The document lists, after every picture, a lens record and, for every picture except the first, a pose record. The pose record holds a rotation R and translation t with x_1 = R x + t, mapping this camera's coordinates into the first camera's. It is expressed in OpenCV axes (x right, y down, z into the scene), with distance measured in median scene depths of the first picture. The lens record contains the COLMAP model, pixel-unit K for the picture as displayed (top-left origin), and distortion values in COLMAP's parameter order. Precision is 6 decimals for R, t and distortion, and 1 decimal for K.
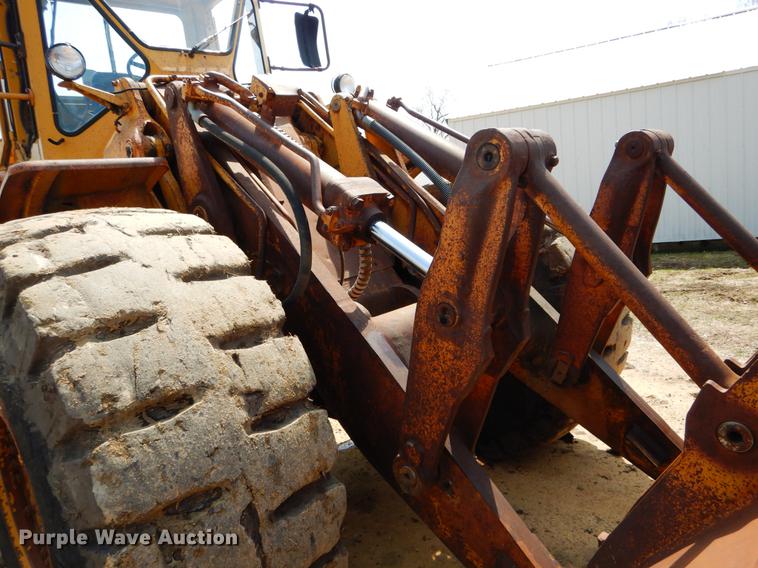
lens RADIAL K [[537.7, 0, 372.2], [0, 537.7, 283.1], [0, 0, 1]] dist [0.006882, -0.000946]
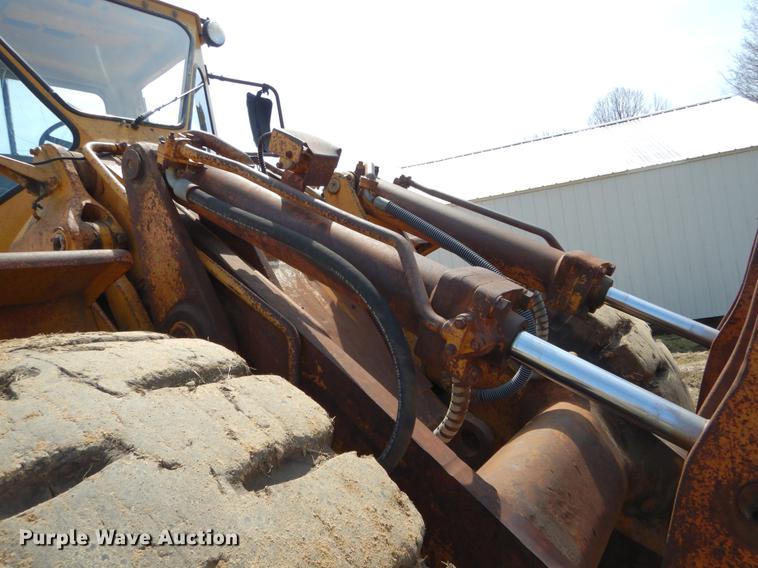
lens RADIAL K [[542.8, 0, 380.0], [0, 542.8, 279.9], [0, 0, 1]] dist [-0.002364, -0.000180]
pose [[0.980295, -0.036305, 0.194174, -0.295722], [0.072088, 0.980922, -0.180539, -0.080931], [-0.183915, 0.190979, 0.964211, 0.446558]]
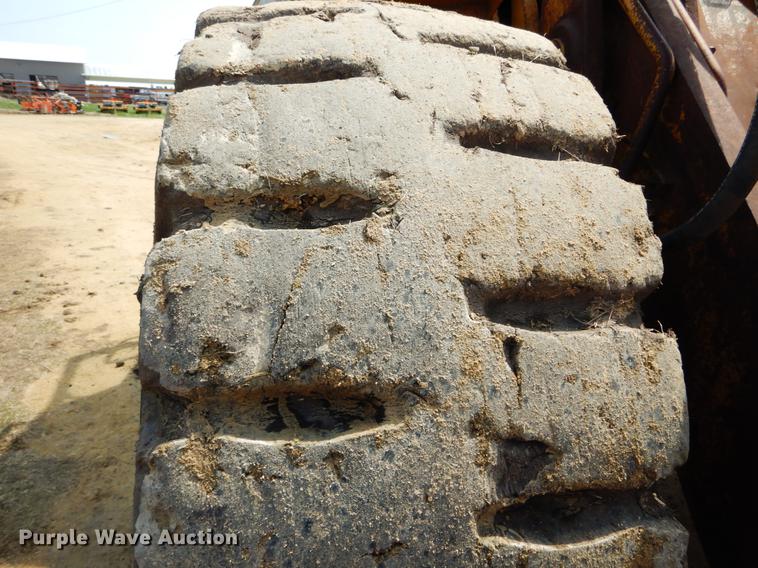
lens RADIAL K [[537.7, 0, 372.2], [0, 537.7, 283.1], [0, 0, 1]] dist [0.006882, -0.000946]
pose [[0.792449, 0.332374, -0.511422, -0.123374], [-0.229558, 0.939354, 0.254787, 0.008285], [0.565091, -0.084505, 0.820689, 0.519197]]
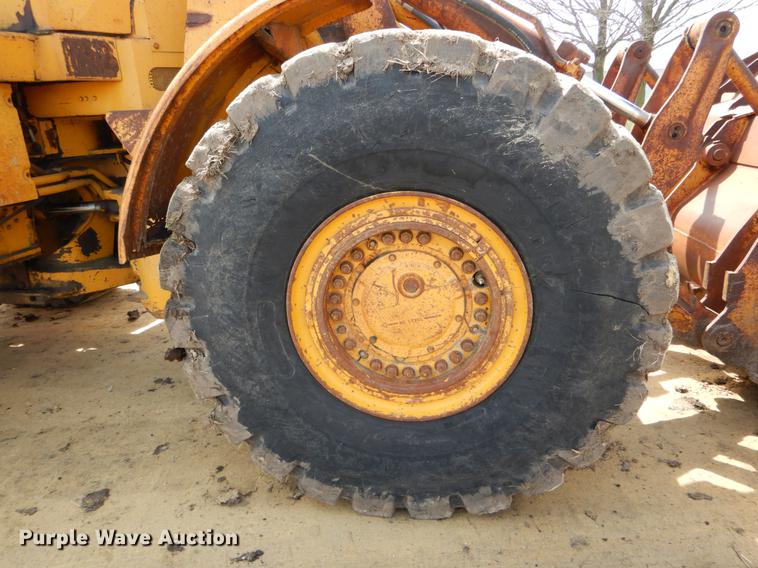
lens RADIAL K [[537.7, 0, 372.2], [0, 537.7, 283.1], [0, 0, 1]] dist [0.006882, -0.000946]
pose [[0.780372, -0.116851, 0.614300, -1.417274], [0.060874, 0.991915, 0.111350, 0.240456], [-0.622345, -0.049499, 0.781176, 0.254458]]
